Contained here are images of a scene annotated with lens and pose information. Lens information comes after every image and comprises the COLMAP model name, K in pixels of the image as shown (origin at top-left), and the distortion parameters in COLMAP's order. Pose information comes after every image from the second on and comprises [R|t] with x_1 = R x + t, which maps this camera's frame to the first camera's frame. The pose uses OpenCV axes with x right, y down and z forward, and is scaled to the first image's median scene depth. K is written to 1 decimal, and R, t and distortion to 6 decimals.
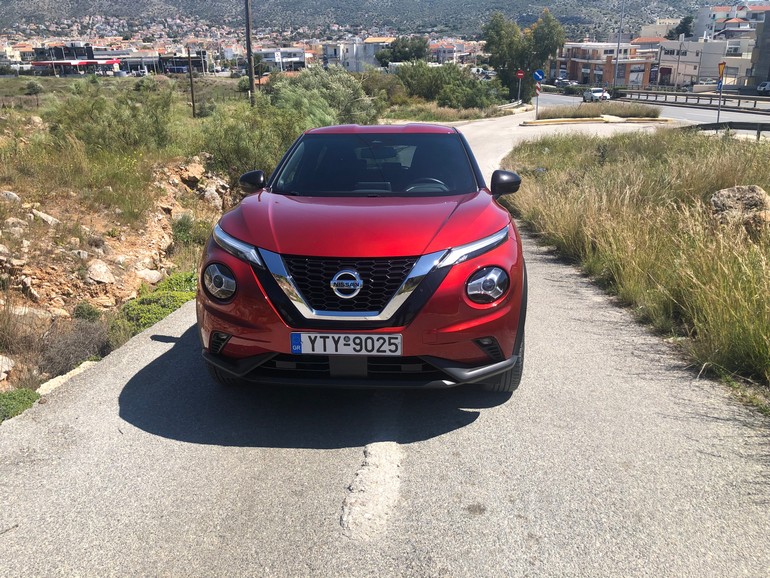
lens RADIAL K [[630.6, 0, 387.3], [0, 630.6, 282.5], [0, 0, 1]] dist [0.019751, -0.033405]
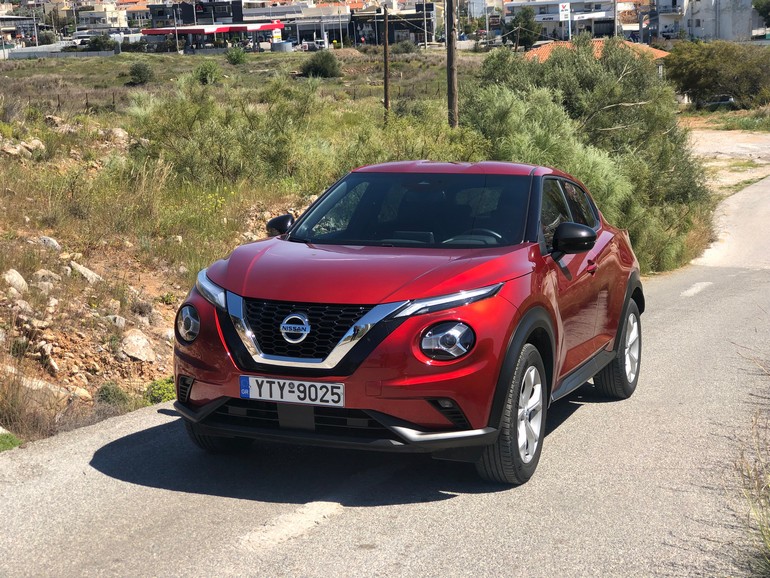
lens RADIAL K [[1291.3, 0, 385.2], [0, 1291.3, 290.1], [0, 0, 1]] dist [-0.022092, 0.000000]
pose [[0.952008, 0.044124, -0.302877, 0.268333], [-0.081774, 0.990250, -0.112771, 0.062938], [0.294948, 0.132126, 0.946334, -0.343543]]
